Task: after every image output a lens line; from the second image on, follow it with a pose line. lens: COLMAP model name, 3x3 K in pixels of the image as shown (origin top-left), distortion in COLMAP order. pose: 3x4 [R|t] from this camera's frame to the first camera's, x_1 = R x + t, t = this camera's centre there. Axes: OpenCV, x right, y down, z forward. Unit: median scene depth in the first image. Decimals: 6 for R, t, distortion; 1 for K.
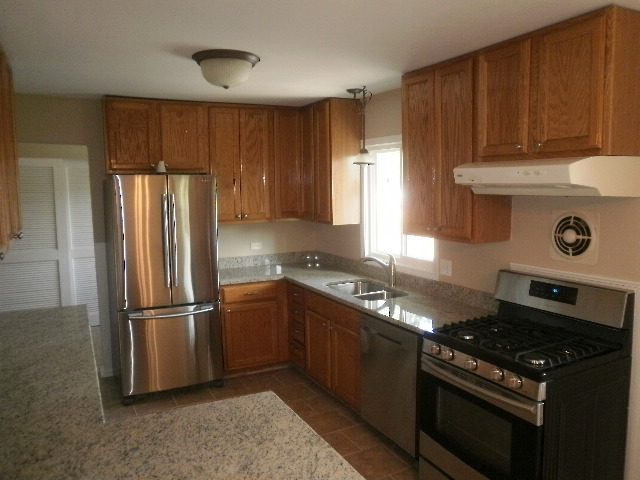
lens RADIAL K [[499.6, 0, 352.0], [0, 499.6, 238.9], [0, 0, 1]] dist [-0.200930, 0.257061]
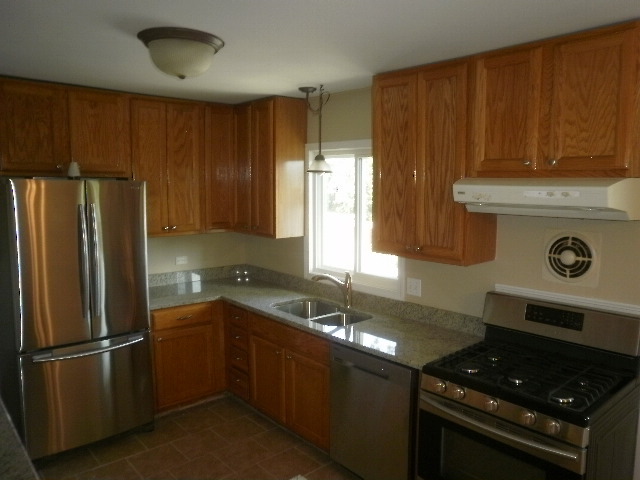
lens RADIAL K [[499.6, 0, 352.0], [0, 499.6, 238.9], [0, 0, 1]] dist [-0.200930, 0.257061]
pose [[0.974304, -0.005005, 0.225180, -0.142667], [0.004884, 0.999987, 0.001096, -0.035903], [-0.225183, 0.000032, 0.974317, 0.130901]]
